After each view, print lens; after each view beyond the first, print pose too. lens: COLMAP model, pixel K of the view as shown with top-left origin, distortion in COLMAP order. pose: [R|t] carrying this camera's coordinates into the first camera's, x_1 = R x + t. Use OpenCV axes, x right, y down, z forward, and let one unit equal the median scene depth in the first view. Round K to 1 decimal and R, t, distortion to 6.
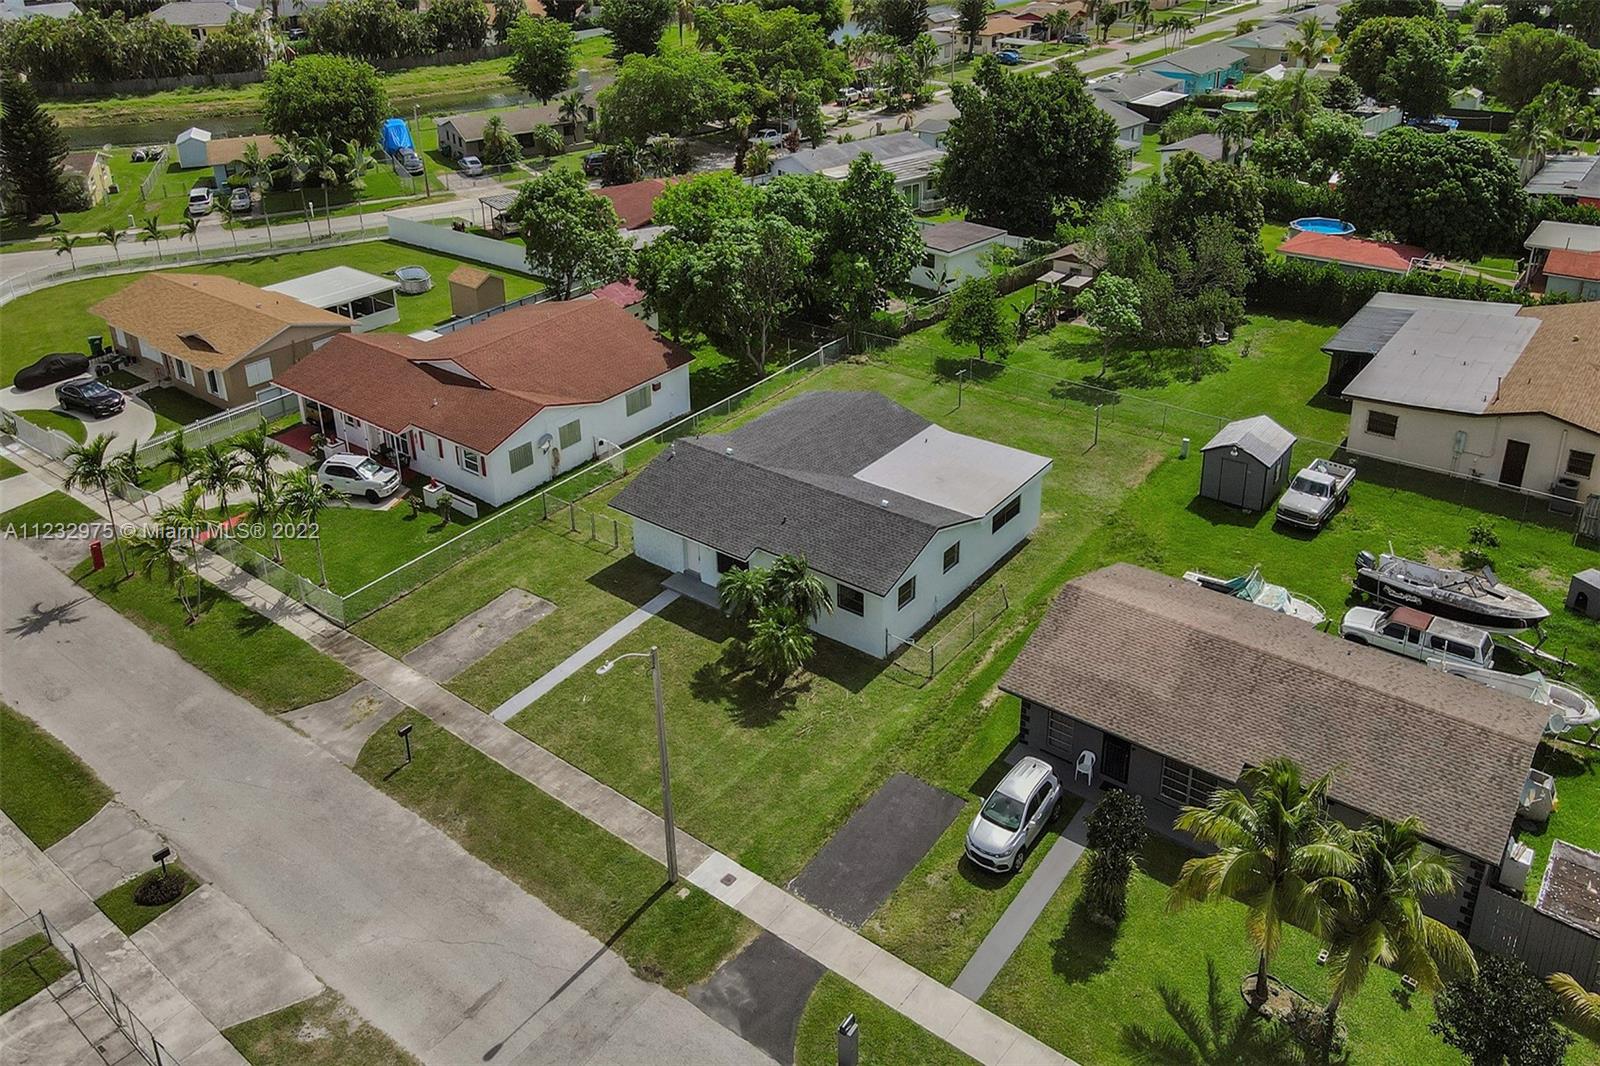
lens RADIAL K [[1153.0, 0, 797.9], [0, 1153.0, 538.1], [0, 0, 1]] dist [-0.004765, 0.029996]
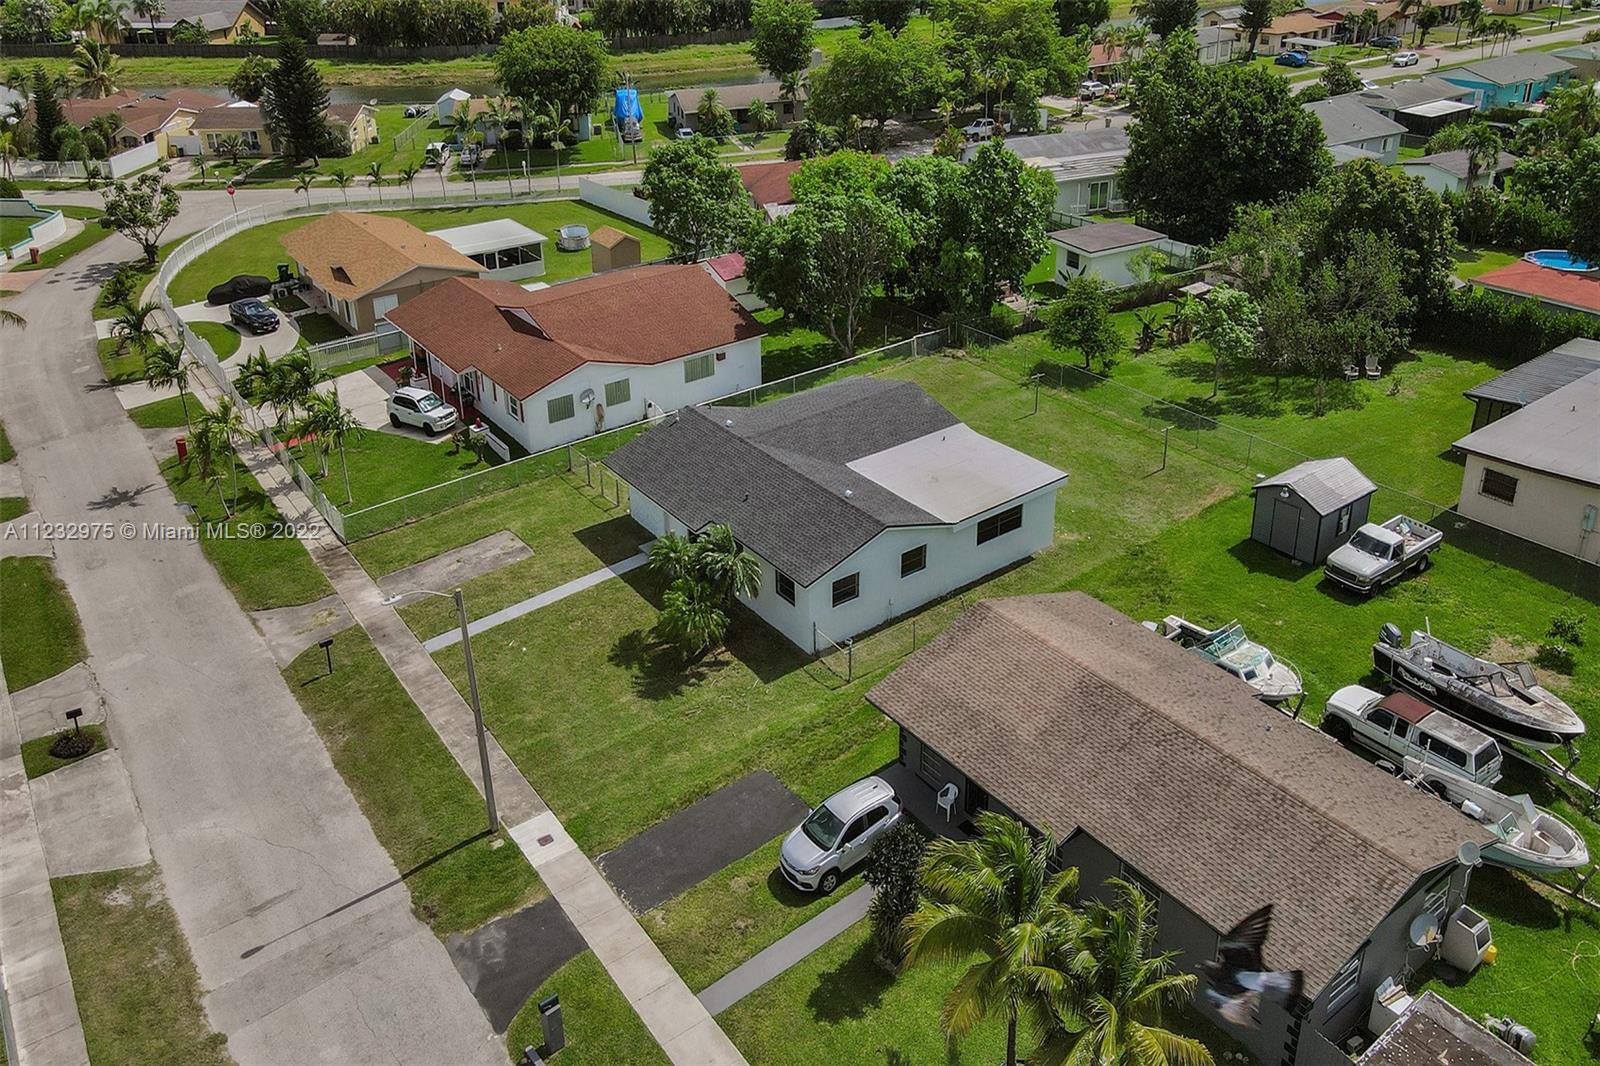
lens RADIAL K [[1164.2, 0, 797.4], [0, 1164.2, 529.5], [0, 0, 1]] dist [-0.004667, 0.030906]
pose [[0.961839, 0.138929, -0.235722, 0.223304], [-0.140511, 0.990027, 0.010161, -0.003978], [0.234783, 0.023348, 0.971767, 0.052610]]
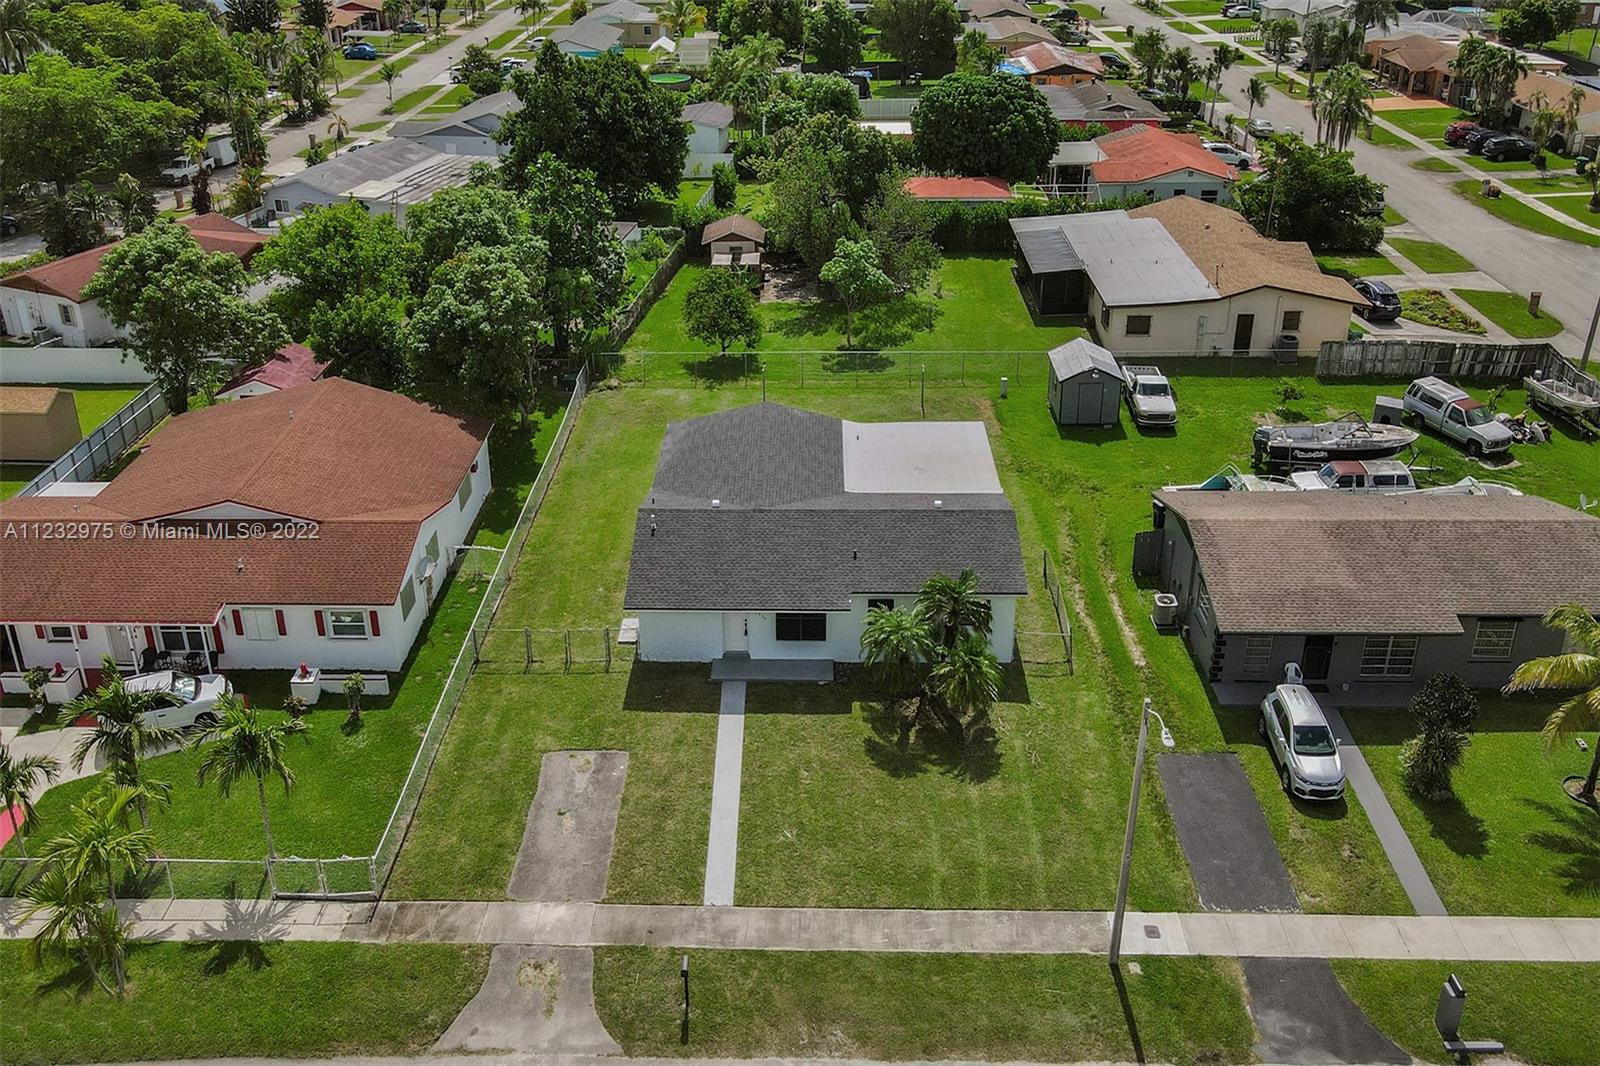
lens RADIAL K [[1185.8, 0, 785.9], [0, 1185.8, 526.8], [0, 0, 1]] dist [0.001399, 0.012145]
pose [[0.802633, -0.288120, 0.522270, -0.441528], [0.294023, 0.952941, 0.073850, -0.100511], [-0.518971, 0.094285, 0.849576, 0.218475]]
